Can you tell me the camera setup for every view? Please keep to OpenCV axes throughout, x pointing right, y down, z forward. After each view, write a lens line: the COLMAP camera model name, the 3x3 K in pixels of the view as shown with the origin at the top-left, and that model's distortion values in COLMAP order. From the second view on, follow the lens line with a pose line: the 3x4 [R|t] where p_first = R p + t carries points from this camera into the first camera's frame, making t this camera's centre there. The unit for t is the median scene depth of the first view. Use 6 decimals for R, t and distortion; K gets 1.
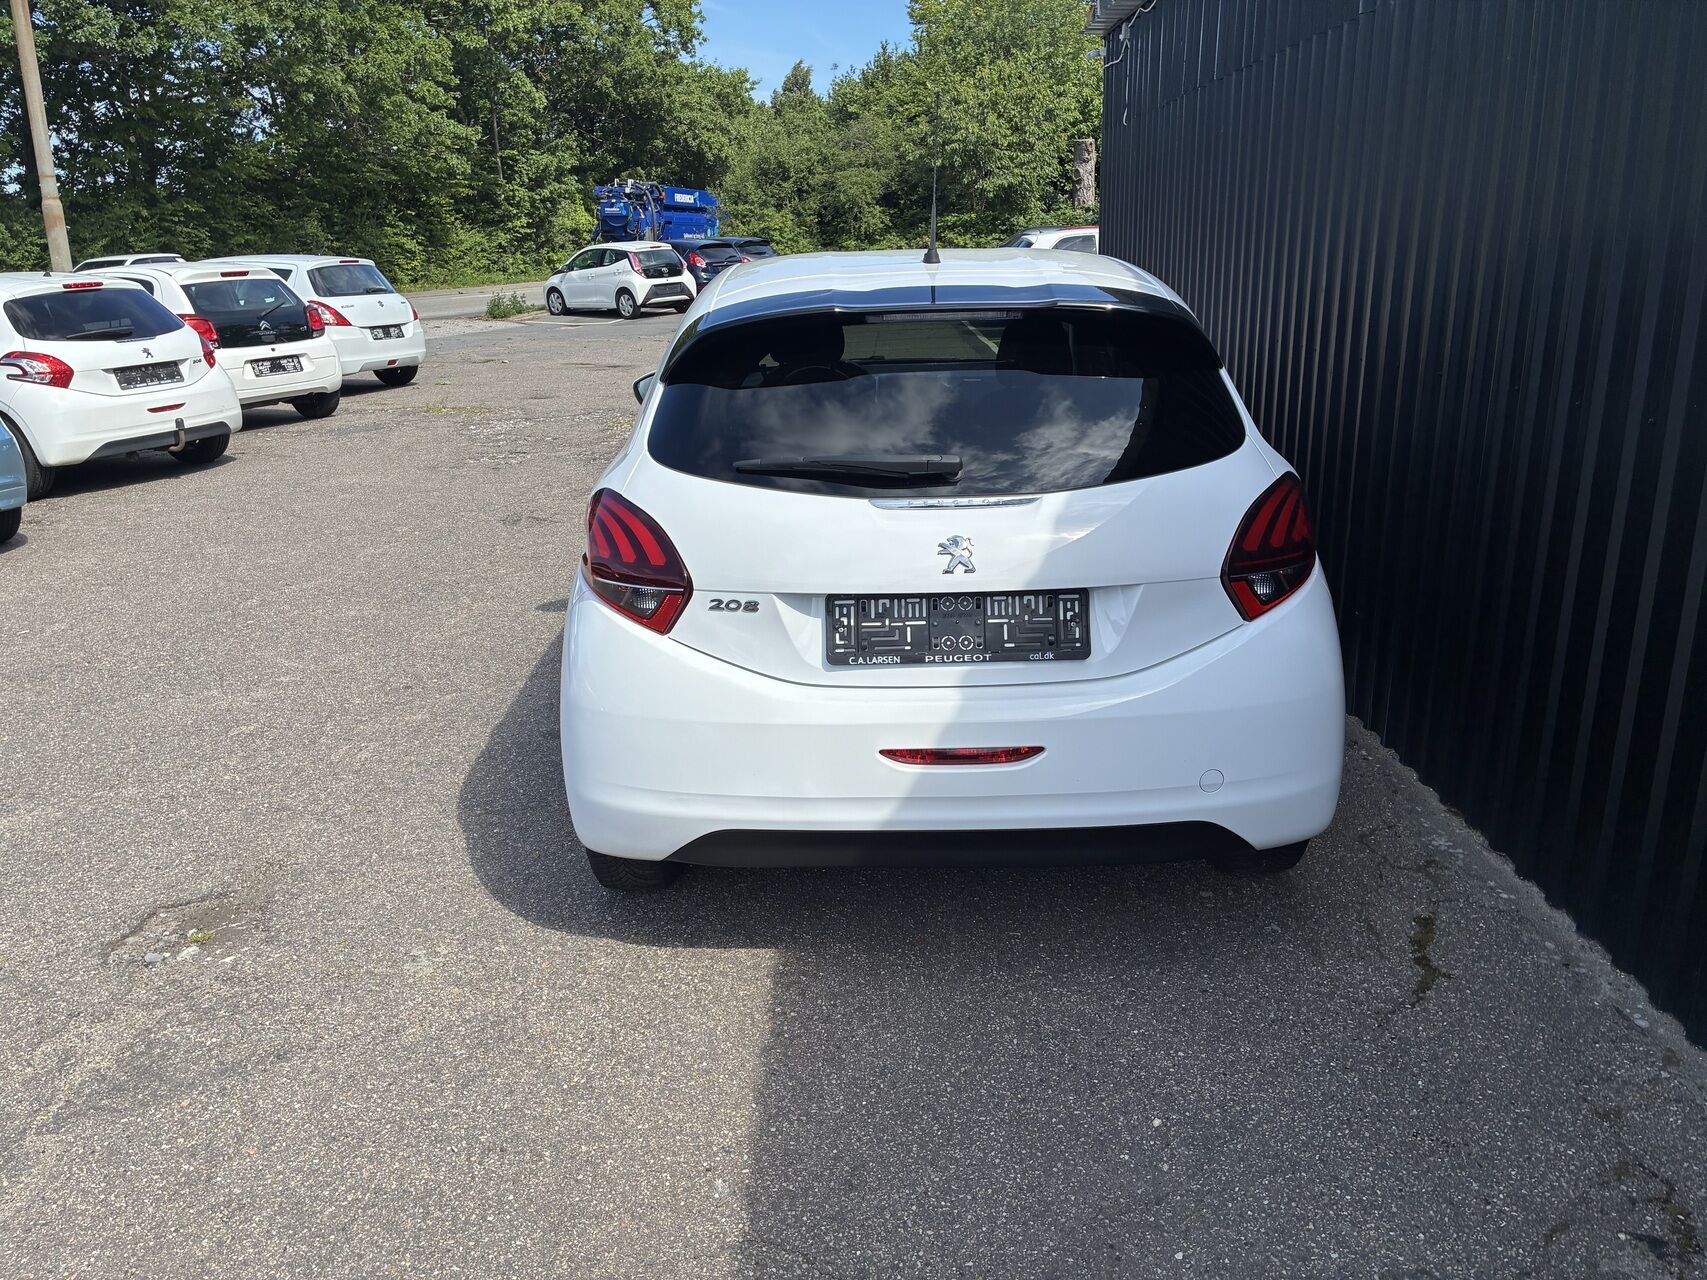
lens RADIAL K [[1280.1, 0, 858.6], [0, 1280.1, 588.2], [0, 0, 1]] dist [0.088678, -0.137181]
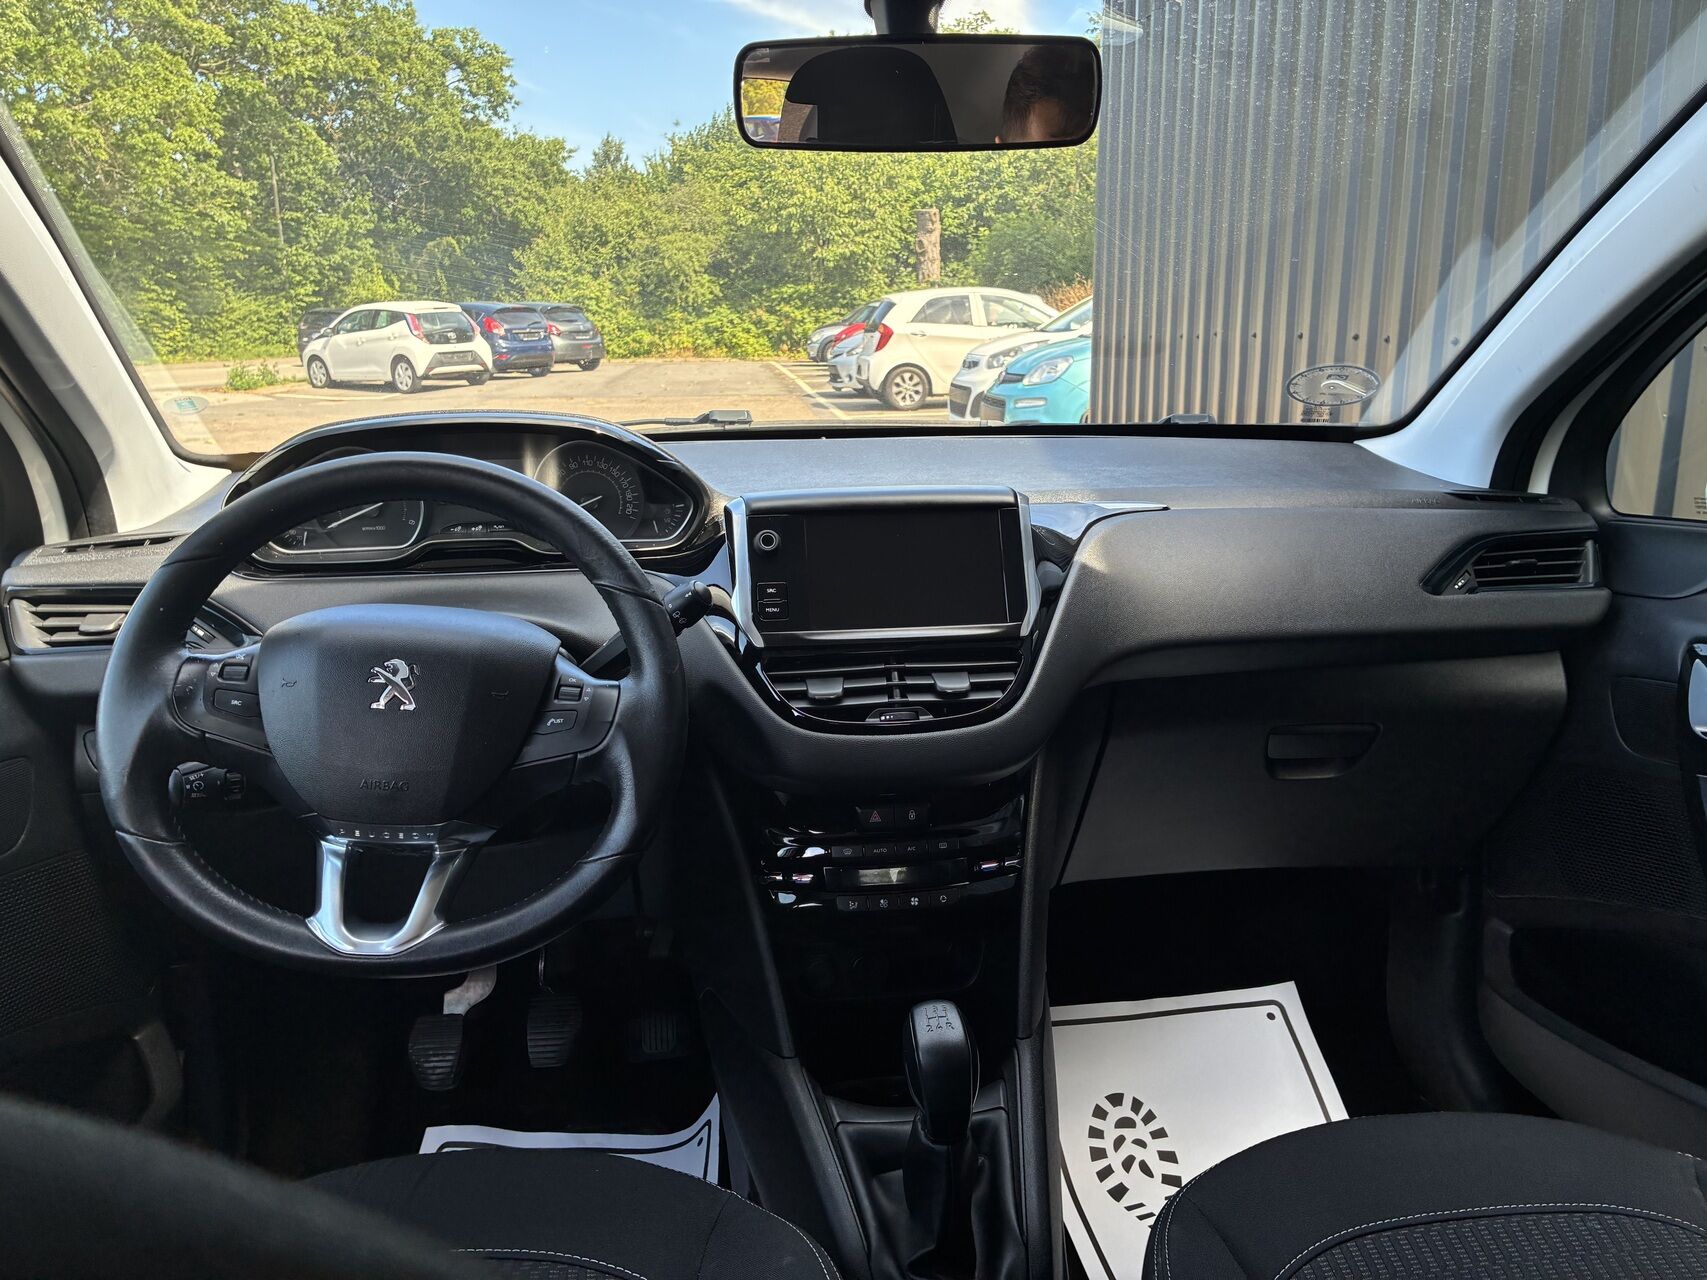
lens RADIAL K [[1284.9, 0, 853.5], [0, 1284.9, 640.0], [0, 0, 1]] dist [0.008708, -0.002286]
pose [[0.992062, -0.013816, 0.124989, 0.001278], [0.016947, 0.999568, -0.024023, -0.017763], [-0.124603, 0.025951, 0.991867, 0.104884]]
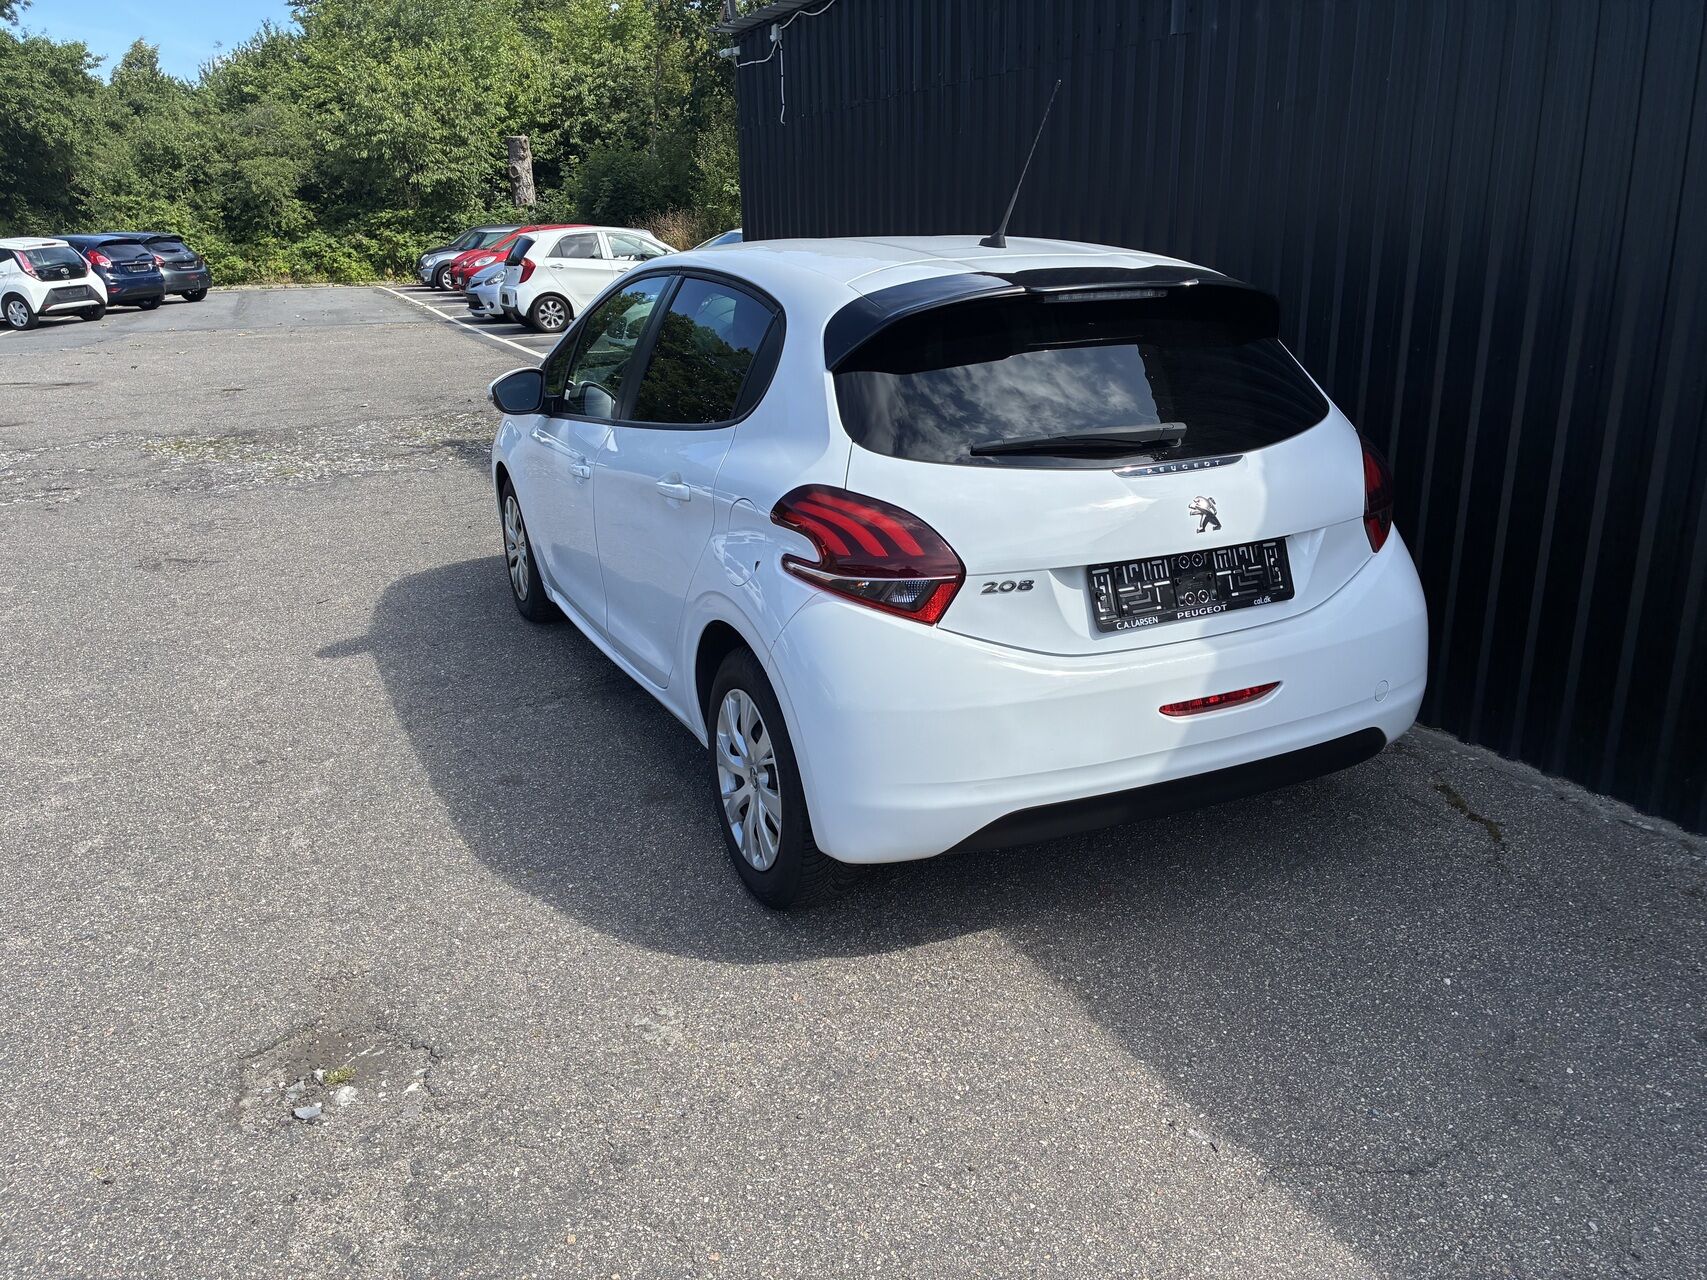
lens RADIAL K [[1272.0, 0, 862.2], [0, 1272.0, 610.9], [0, 0, 1]] dist [0.083673, -0.122858]
pose [[0.900673, -0.117347, 0.418352, -0.043481], [0.110408, 0.993046, 0.040850, -0.001435], [-0.420236, 0.009397, 0.907366, 0.010706]]
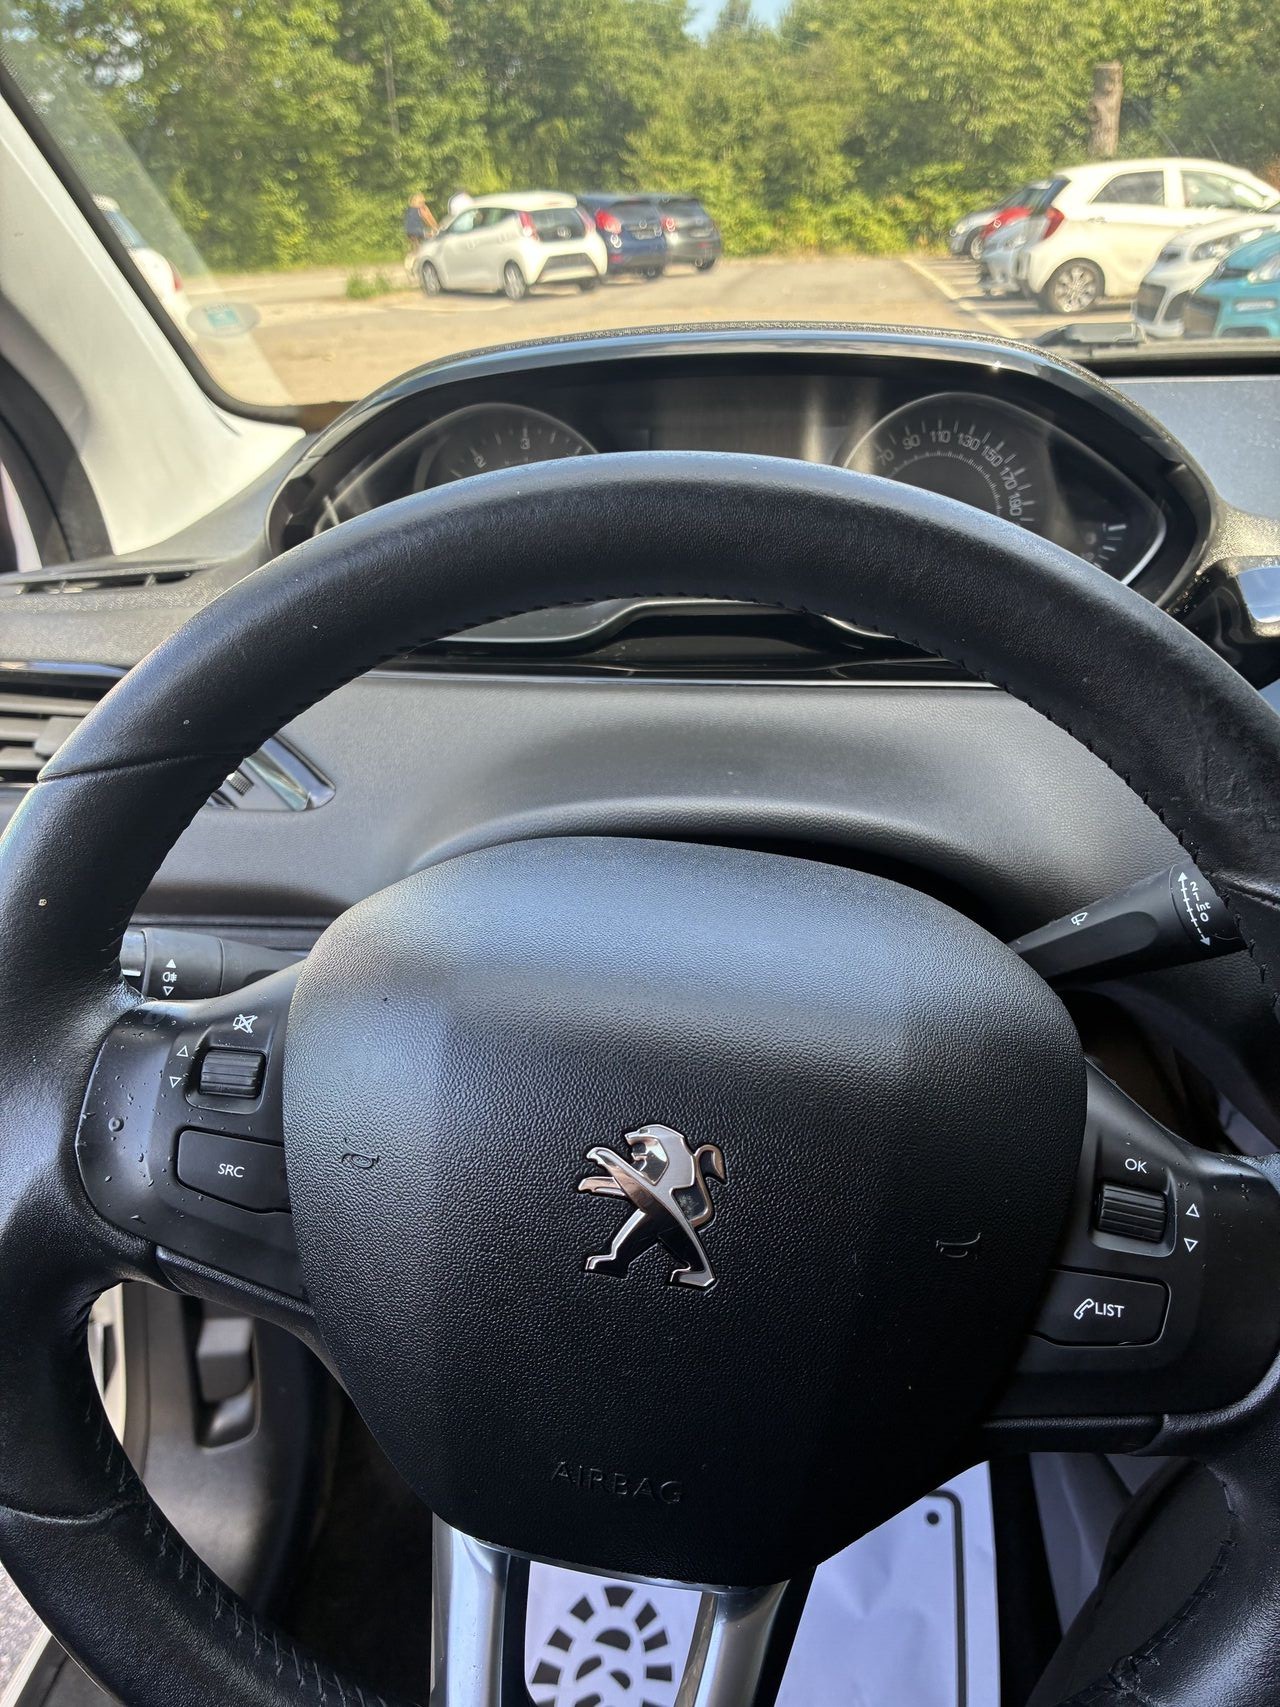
lens RADIAL K [[1280.1, 0, 646.0], [0, 1280.1, 864.3], [0, 0, 1]] dist [0.088678, -0.137181]
pose [[0.993887, 0.045119, -0.100764, -0.003204], [-0.024506, 0.980072, 0.197124, -0.021086], [0.107649, -0.193450, 0.975186, 0.121033]]
